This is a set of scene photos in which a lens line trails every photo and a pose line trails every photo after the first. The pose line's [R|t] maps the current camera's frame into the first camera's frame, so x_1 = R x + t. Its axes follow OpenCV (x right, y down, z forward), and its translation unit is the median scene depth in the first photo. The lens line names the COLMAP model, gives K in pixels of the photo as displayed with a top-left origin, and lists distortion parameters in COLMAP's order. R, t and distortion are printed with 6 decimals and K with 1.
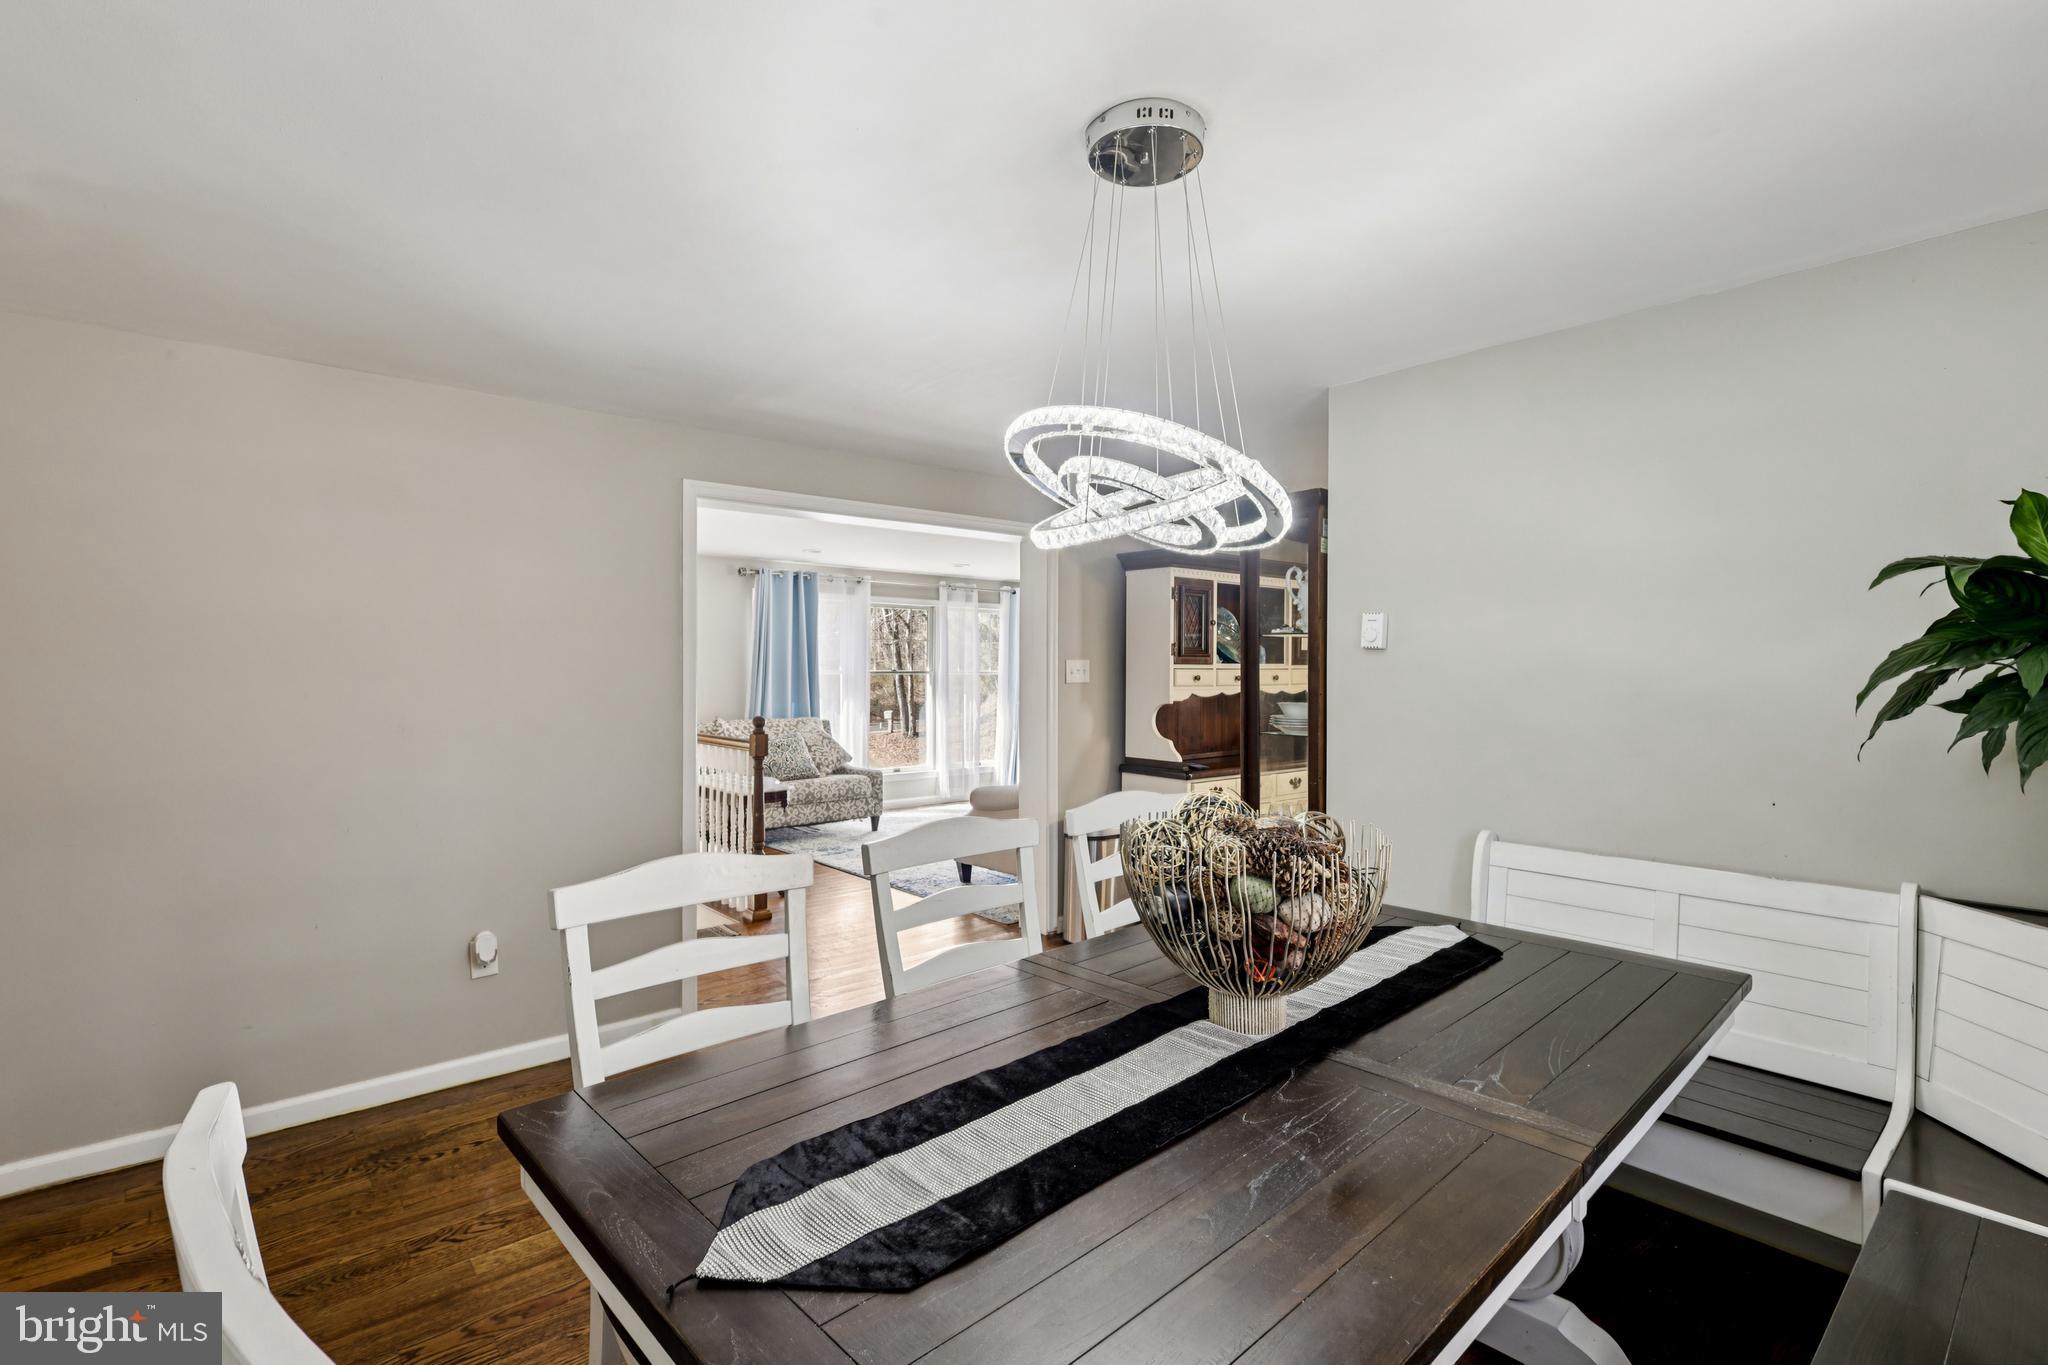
lens RADIAL K [[957.9, 0, 1018.1], [0, 957.9, 668.4], [0, 0, 1]] dist [-0.000903, 0.006225]
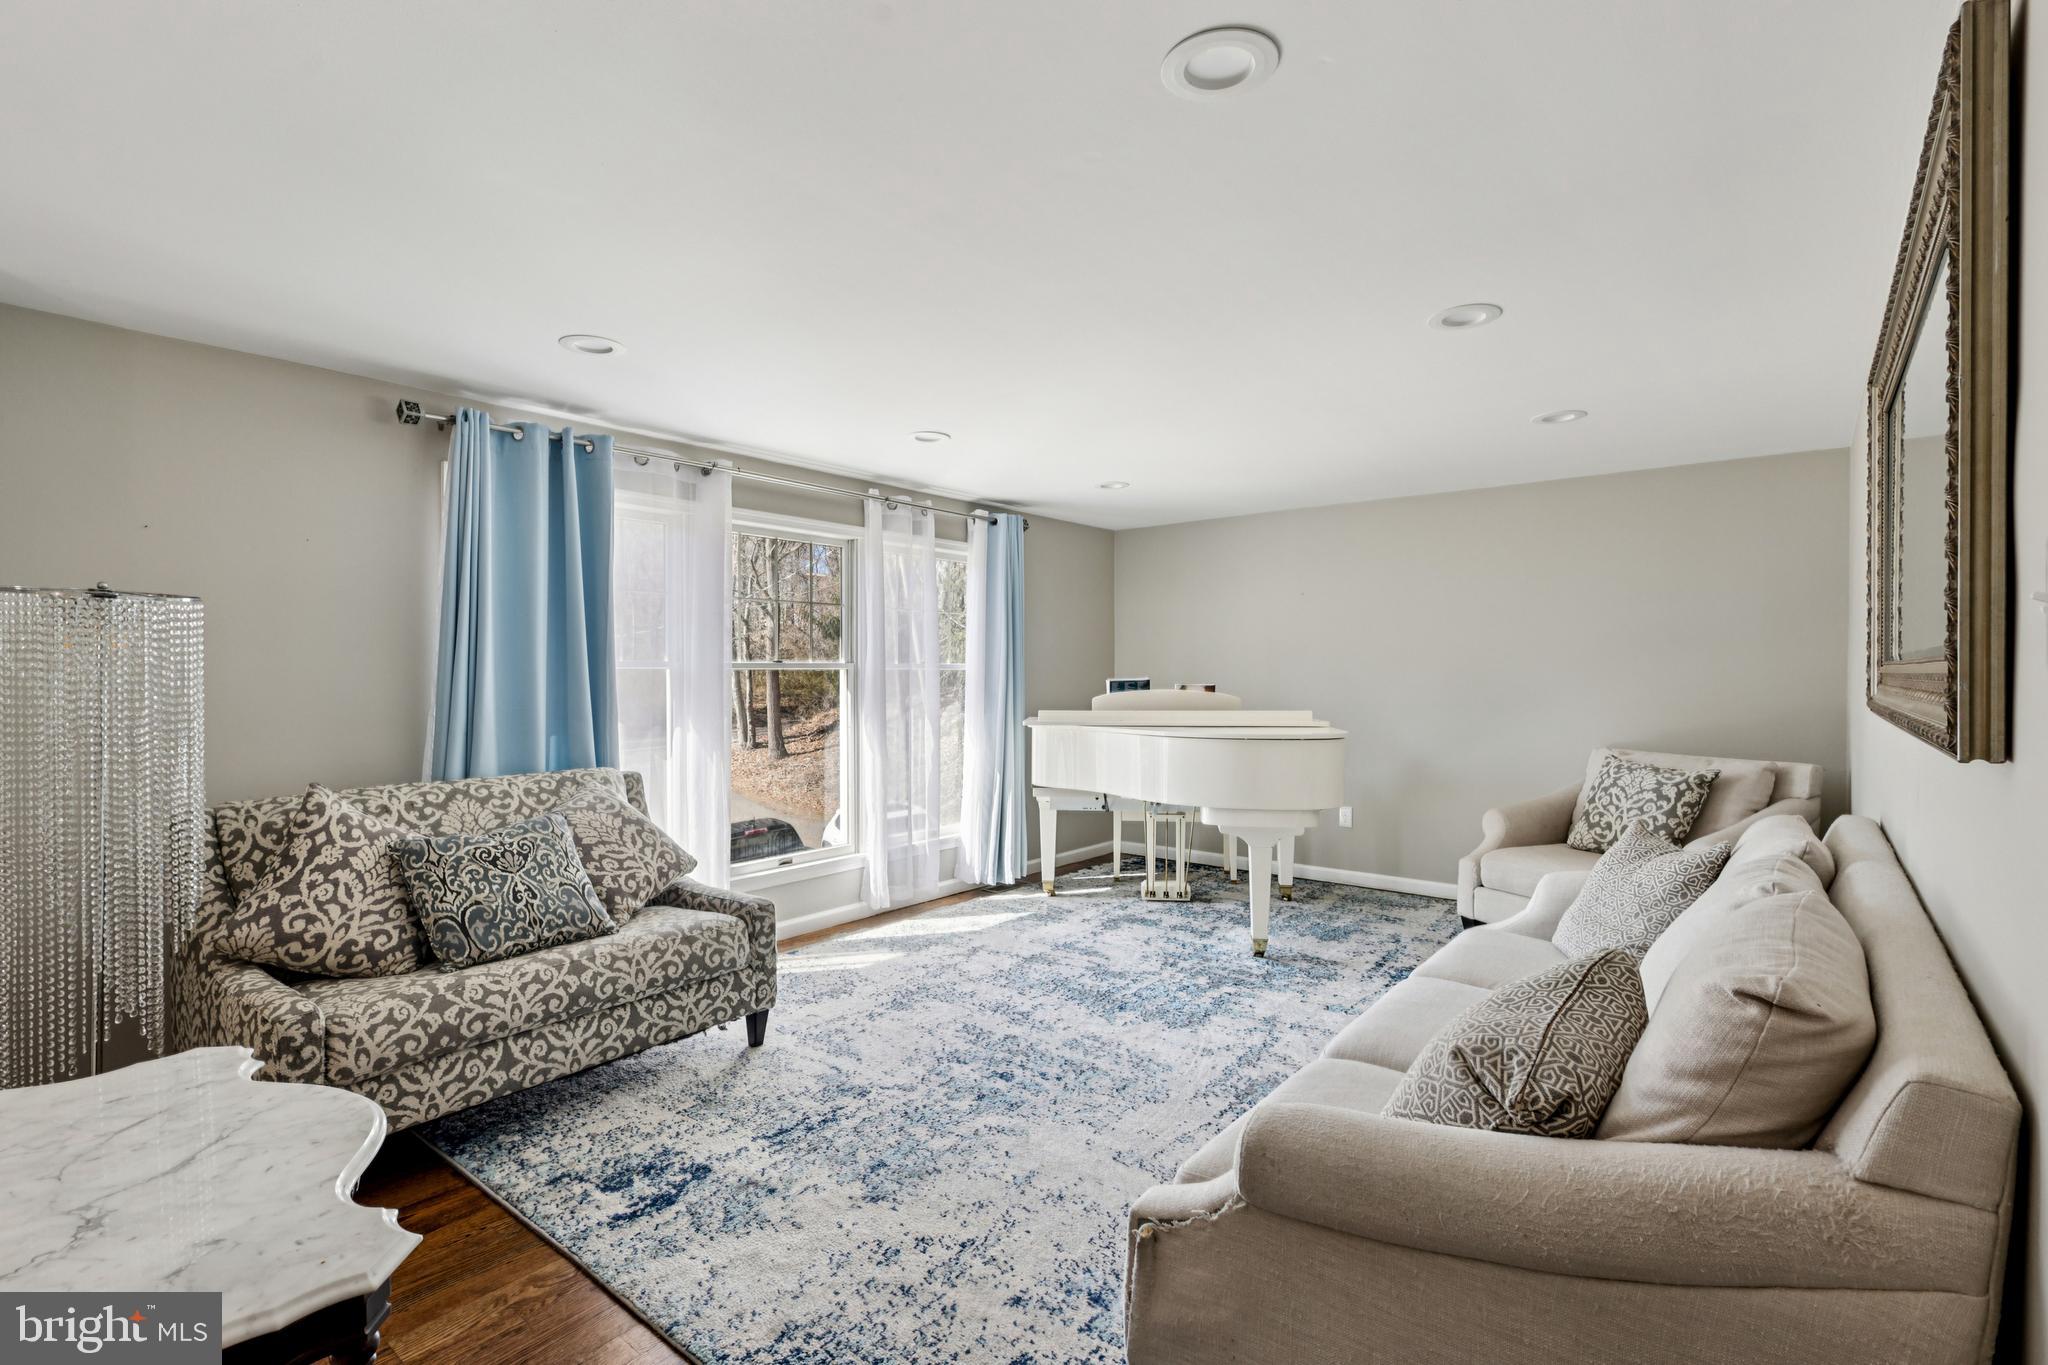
lens RADIAL K [[957.9, 0, 1018.1], [0, 957.9, 668.4], [0, 0, 1]] dist [-0.000903, 0.006225]
pose [[0.985741, -0.007356, 0.168107, -0.100120], [0.007625, 0.999970, -0.000951, 0.007757], [-0.168095, 0.002219, 0.985768, 0.538871]]
